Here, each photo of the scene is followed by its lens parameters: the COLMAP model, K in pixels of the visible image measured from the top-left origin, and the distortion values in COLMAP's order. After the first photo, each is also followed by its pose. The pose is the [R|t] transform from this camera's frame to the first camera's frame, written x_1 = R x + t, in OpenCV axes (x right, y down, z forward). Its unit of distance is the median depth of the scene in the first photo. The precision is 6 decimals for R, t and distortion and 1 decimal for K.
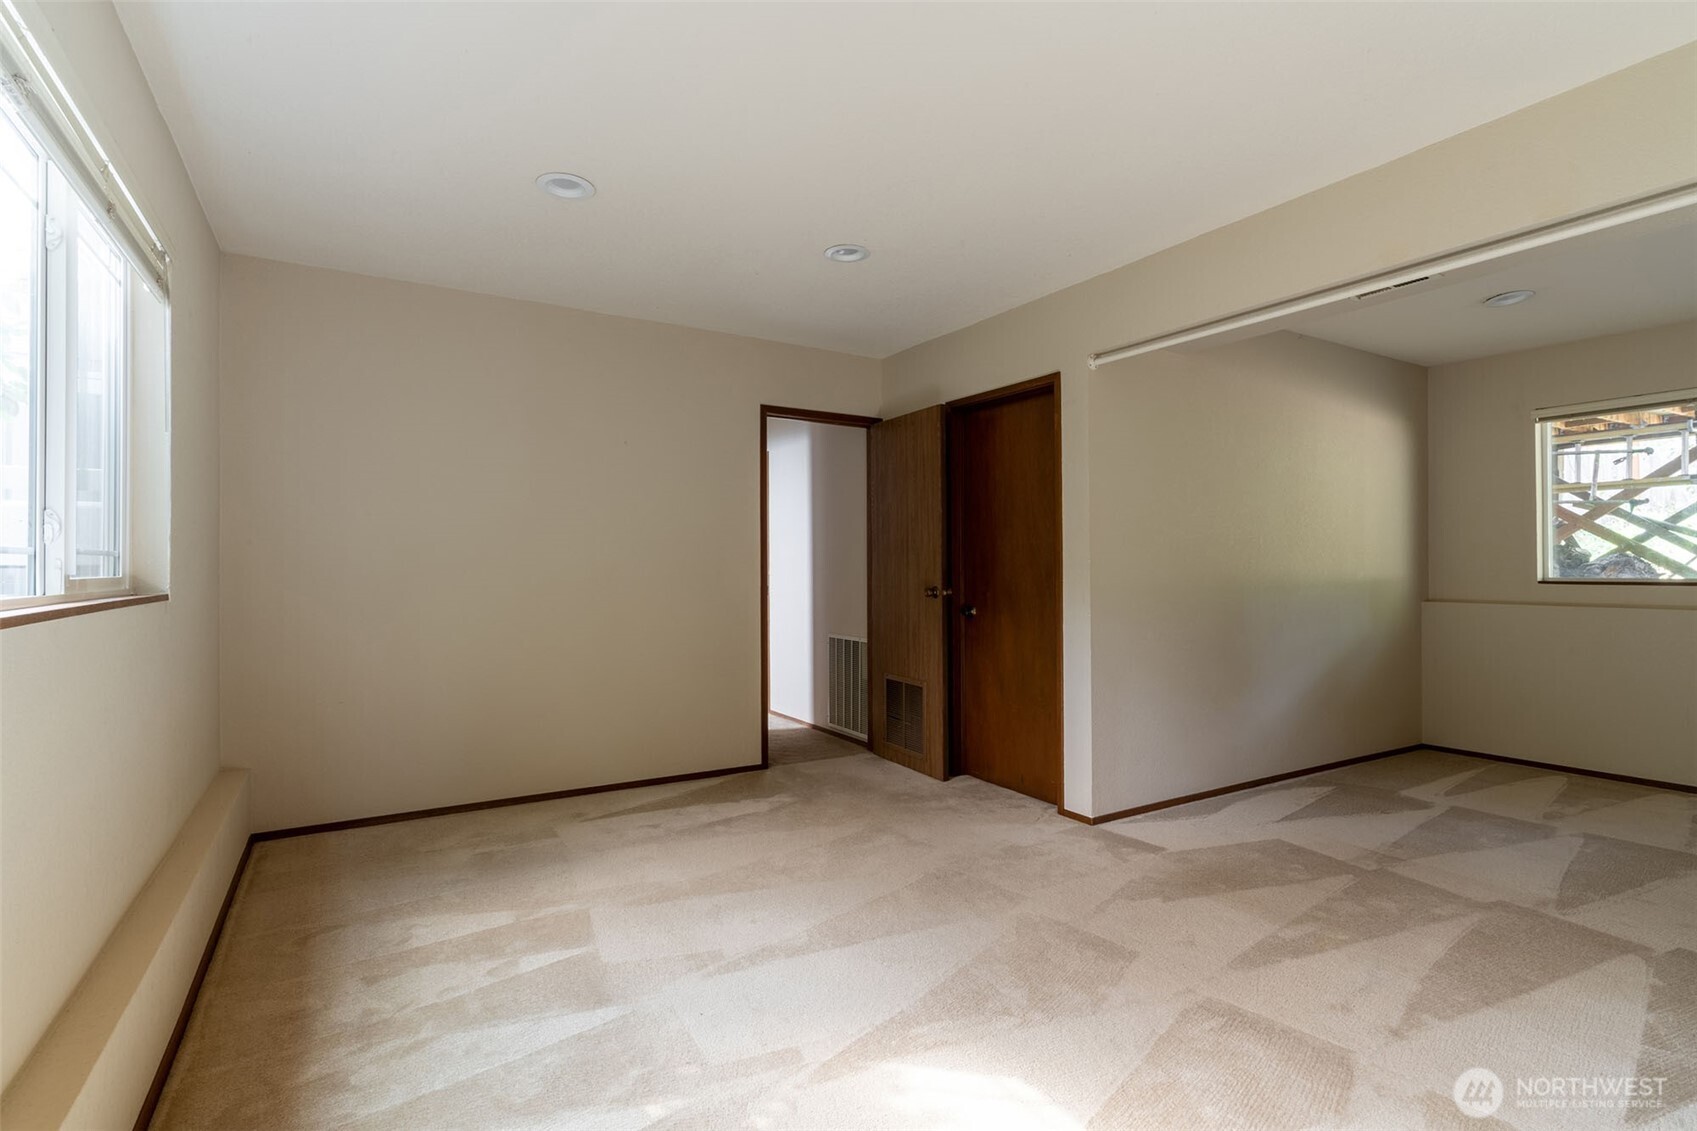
lens RADIAL K [[812.8, 0, 848.5], [0, 812.8, 565.5], [0, 0, 1]] dist [0.002750, 0.000549]
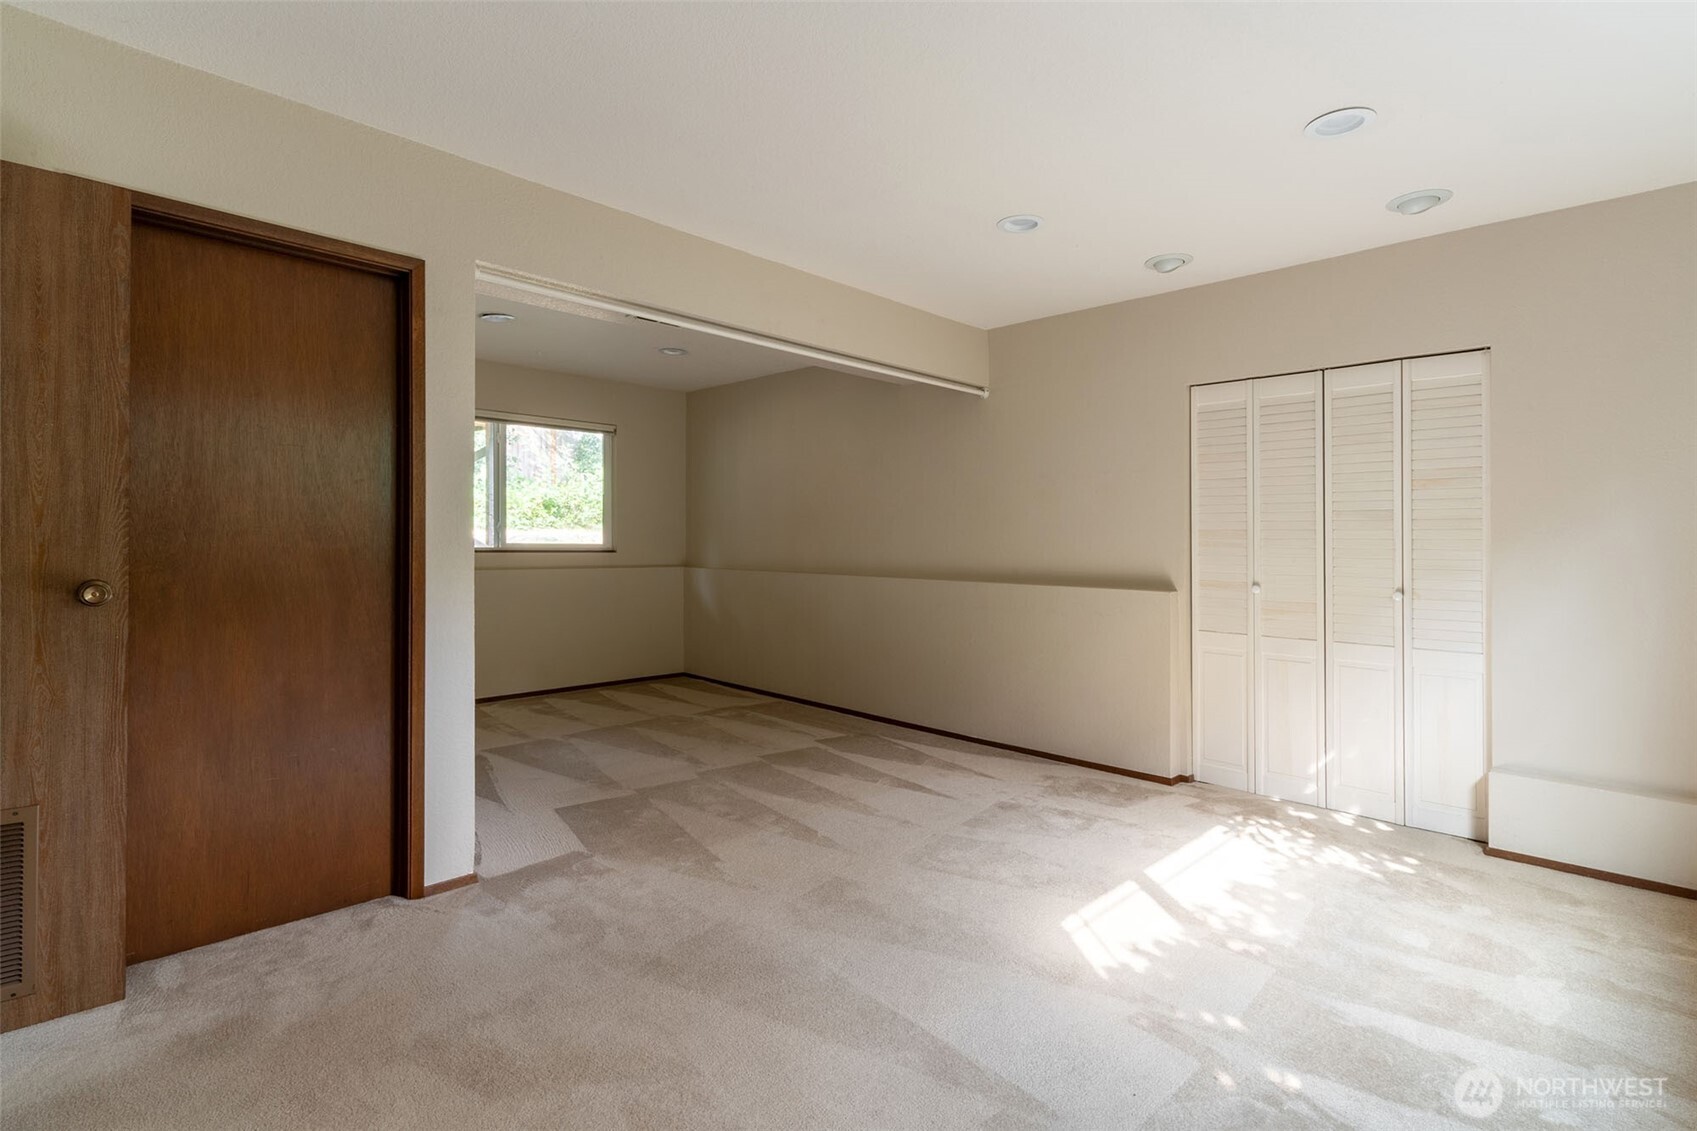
lens RADIAL K [[812.8, 0, 848.5], [0, 812.8, 565.5], [0, 0, 1]] dist [0.002750, 0.000549]
pose [[-0.240542, -0.027685, 0.970244, -0.651114], [-0.012417, 0.999599, 0.025444, 0.003710], [-0.970559, -0.005927, -0.240789, 1.089342]]
